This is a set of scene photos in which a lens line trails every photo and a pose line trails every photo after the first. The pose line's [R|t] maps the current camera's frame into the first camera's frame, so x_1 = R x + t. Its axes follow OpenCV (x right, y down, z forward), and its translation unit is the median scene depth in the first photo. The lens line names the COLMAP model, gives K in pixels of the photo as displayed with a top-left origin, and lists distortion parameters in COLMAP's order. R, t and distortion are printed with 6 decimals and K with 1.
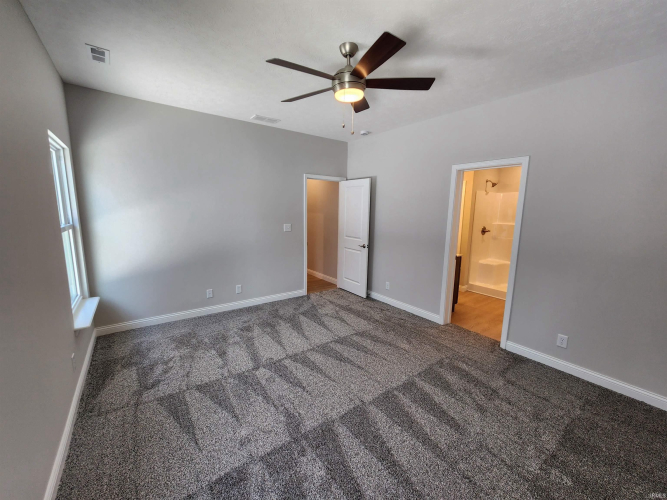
lens RADIAL K [[272.0, 0, 332.5], [0, 272.0, 252.0], [0, 0, 1]] dist [0.004489, 0.000161]
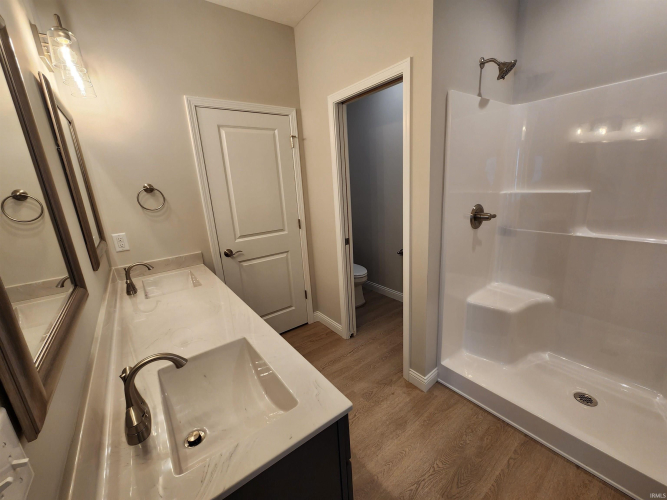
lens RADIAL K [[272.0, 0, 333.5], [0, 272.0, 250.3], [0, 0, 1]] dist [0.004489, 0.000161]
pose [[0.997223, -0.074467, -0.001357, 0.367005], [0.074326, 0.993833, 0.082295, -0.077740], [-0.004779, -0.082168, 0.996607, 0.645952]]
